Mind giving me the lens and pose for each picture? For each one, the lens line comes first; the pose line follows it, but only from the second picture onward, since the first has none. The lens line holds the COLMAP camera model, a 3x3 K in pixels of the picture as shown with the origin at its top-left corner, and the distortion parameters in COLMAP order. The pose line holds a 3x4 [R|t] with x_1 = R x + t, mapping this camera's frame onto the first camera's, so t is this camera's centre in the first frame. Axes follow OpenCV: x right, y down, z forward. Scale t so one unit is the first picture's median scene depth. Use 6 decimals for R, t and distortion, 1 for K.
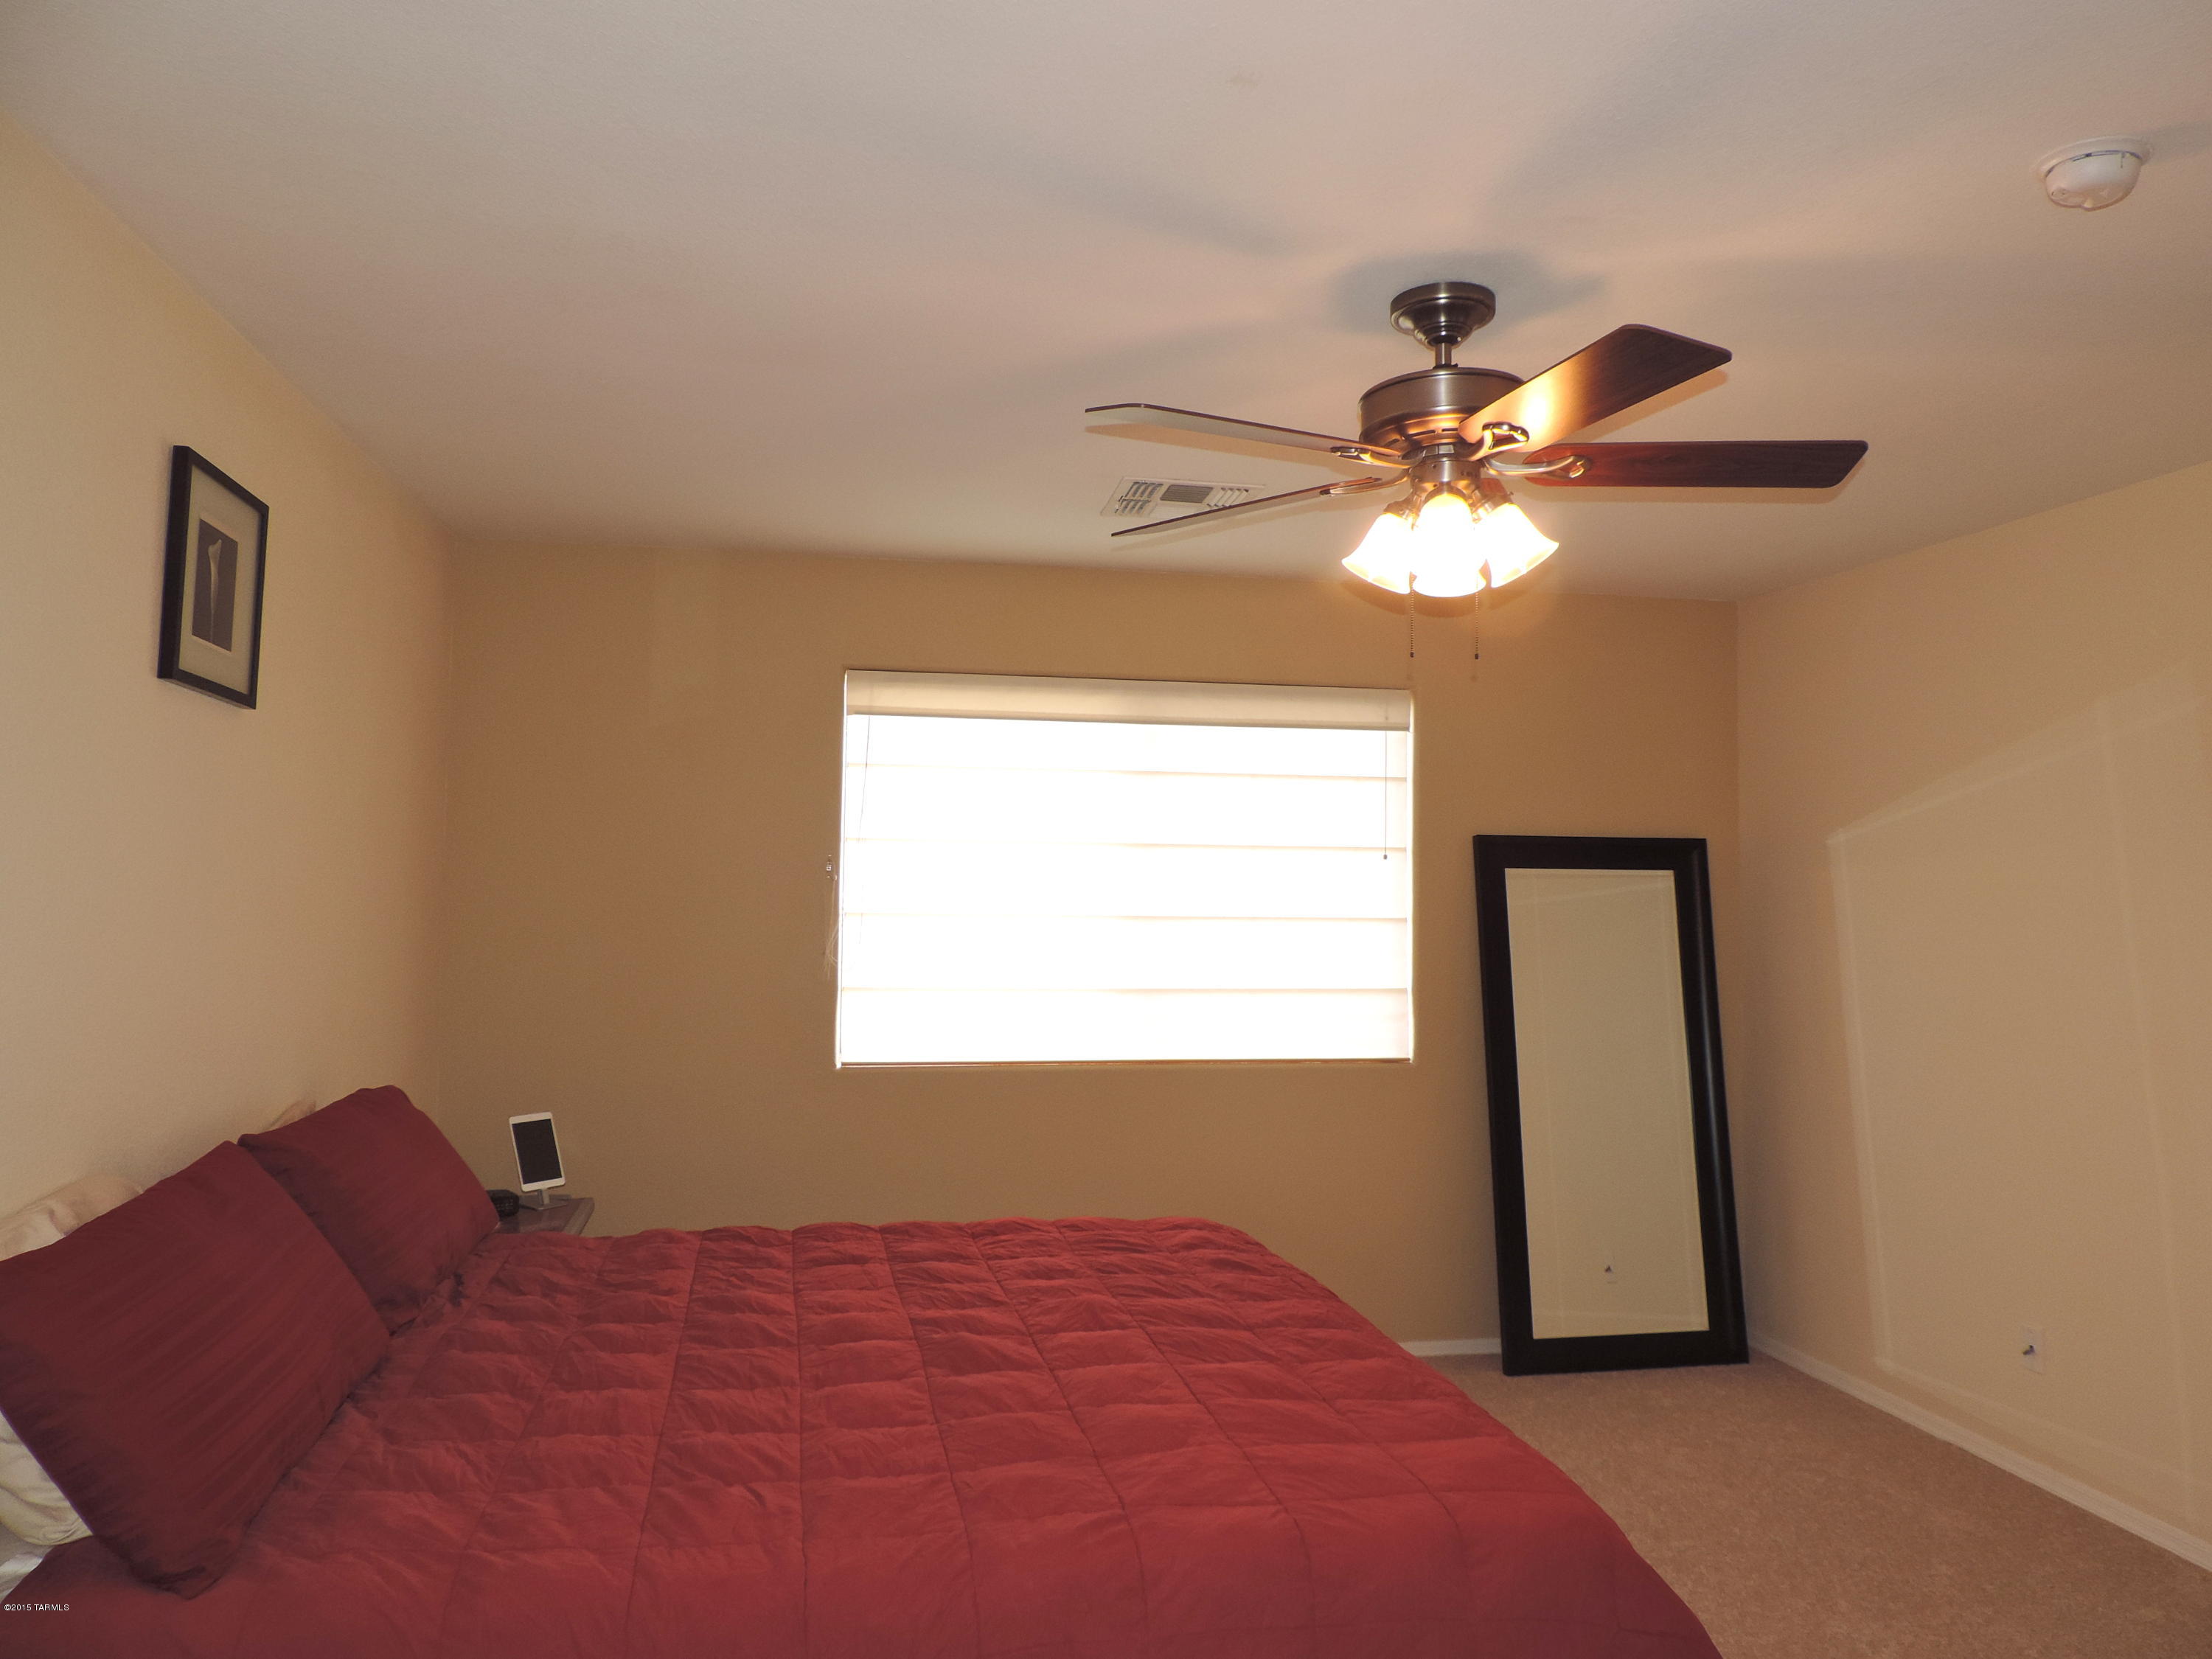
lens RADIAL K [[1582.3, 0, 1106.0], [0, 1582.3, 829.5], [0, 0, 1]] dist [-0.019051, 0.007466]
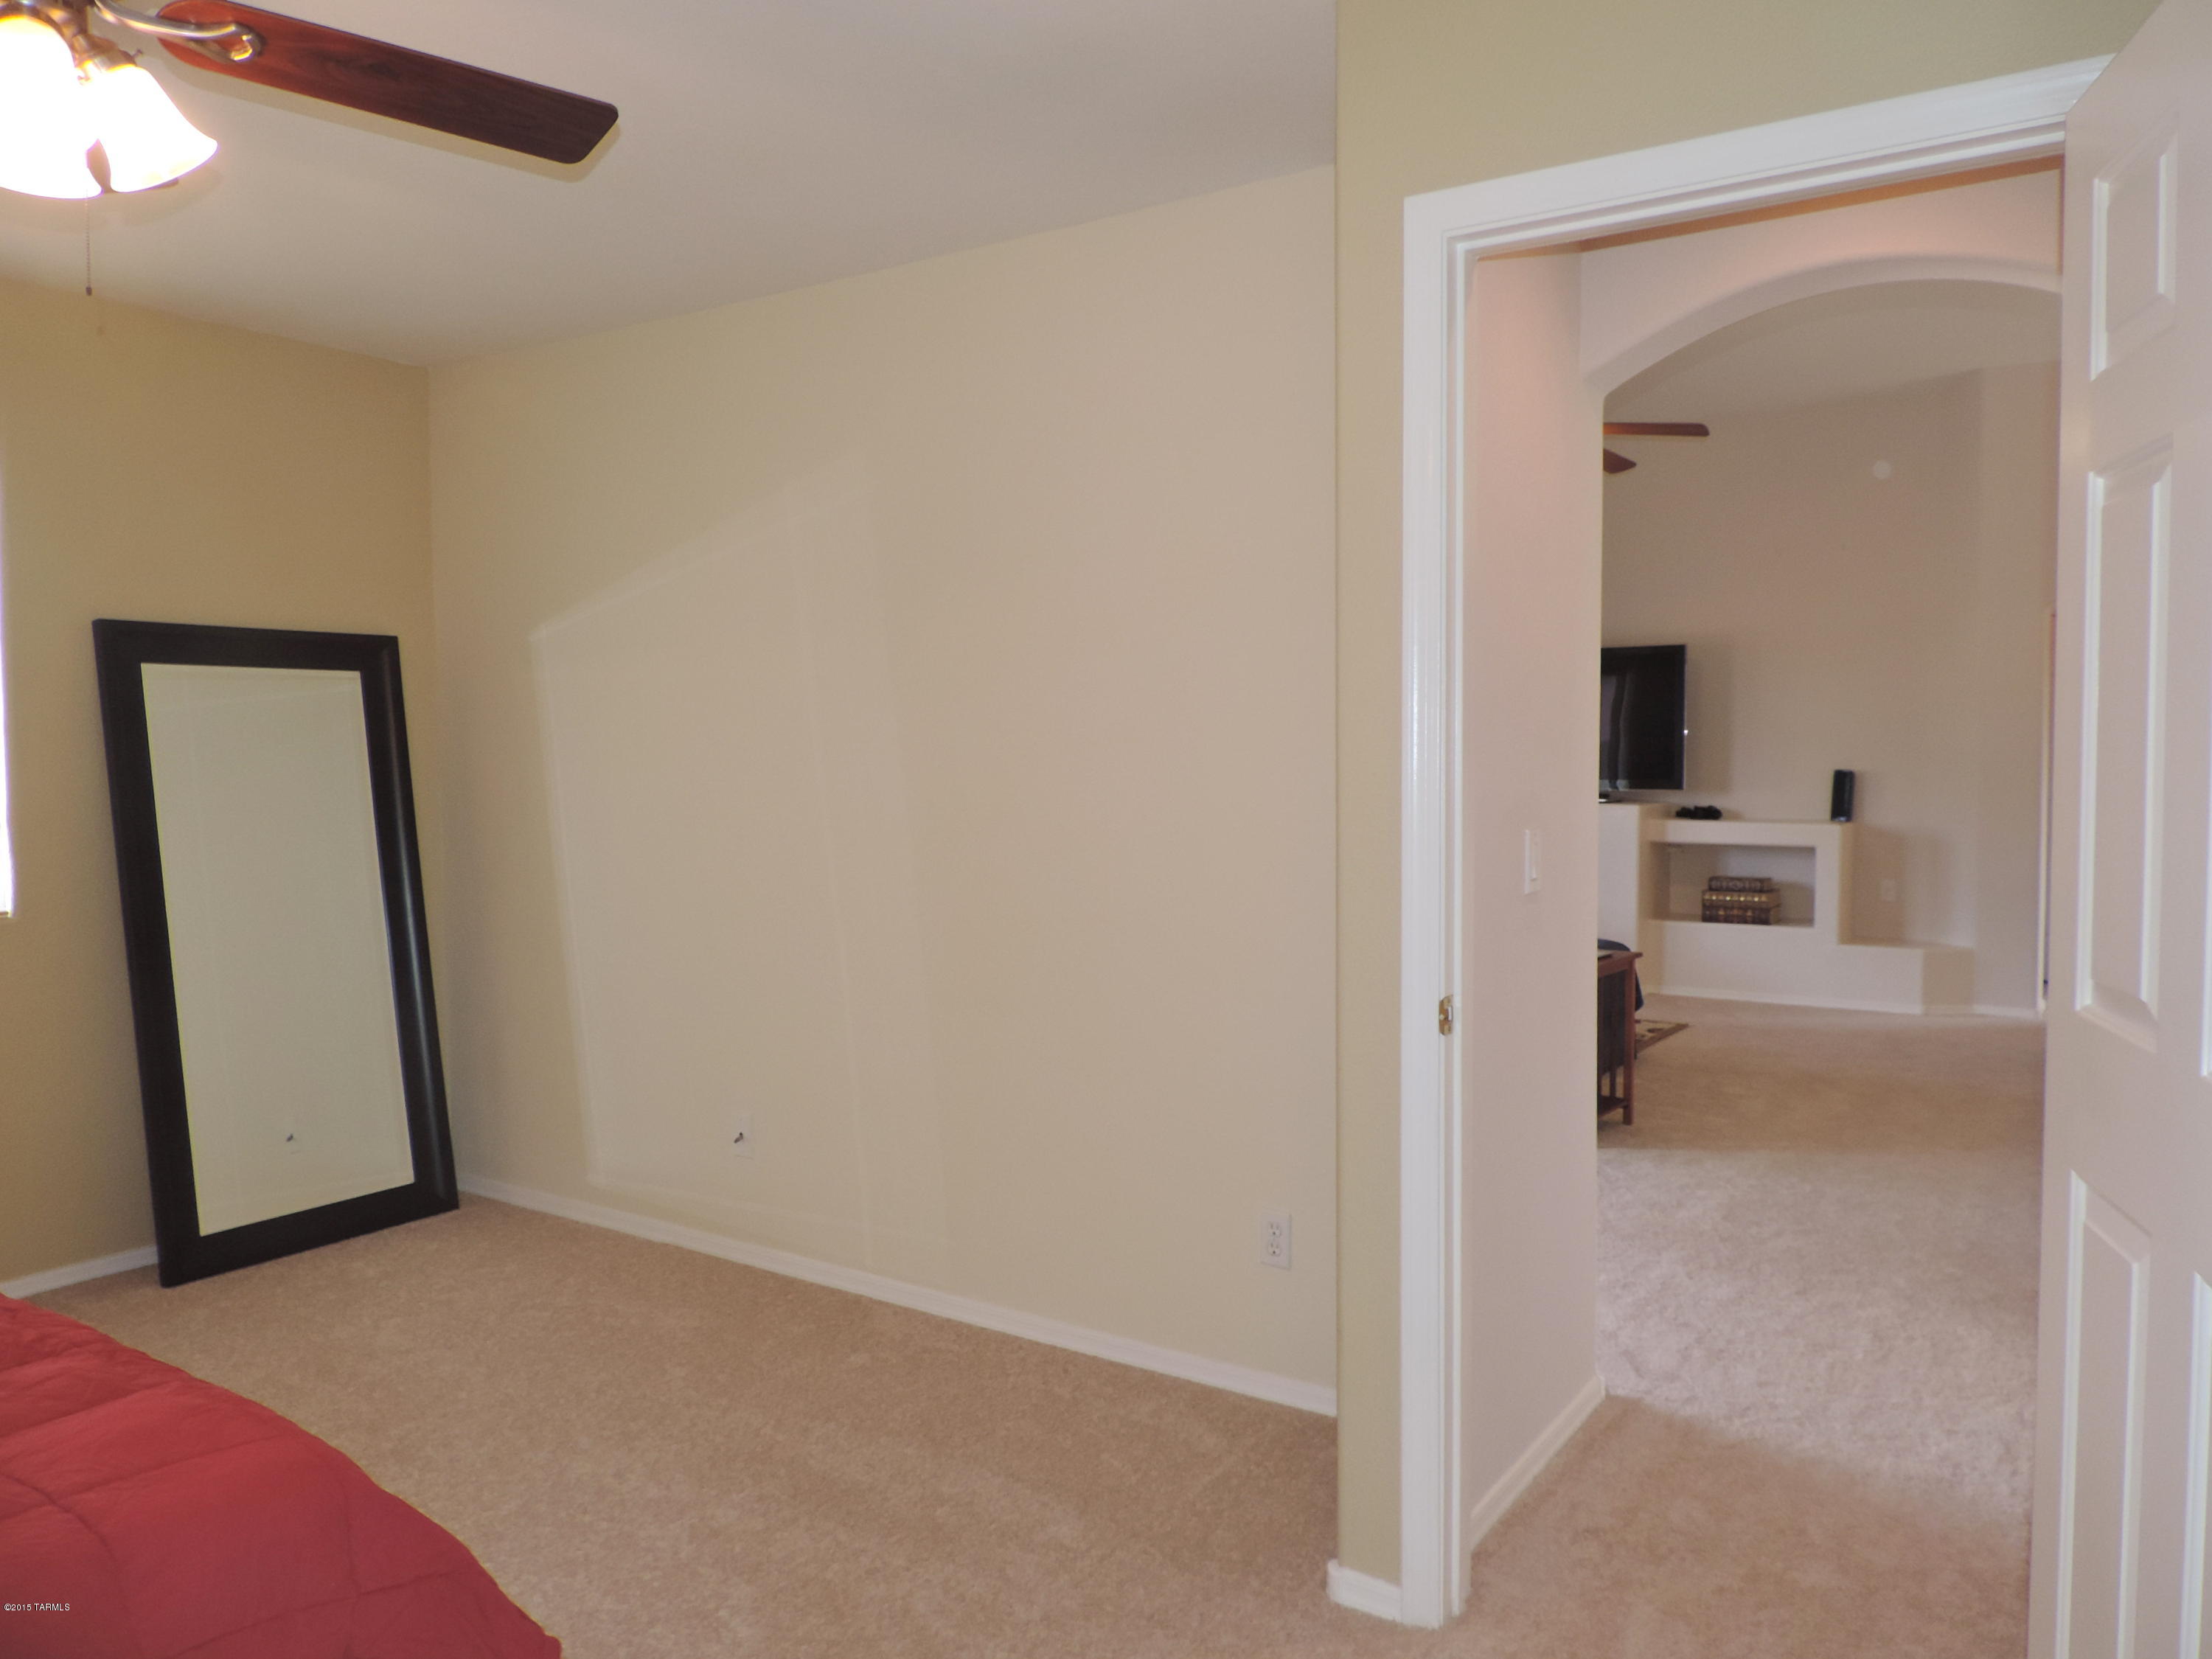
lens RADIAL K [[1582.3, 0, 1106.0], [0, 1582.3, 829.5], [0, 0, 1]] dist [-0.019051, 0.007466]
pose [[0.698083, -0.048181, 0.714394, 0.037121], [-0.019504, 0.996084, 0.086237, 0.047305], [-0.715751, -0.074134, 0.694409, 0.160255]]
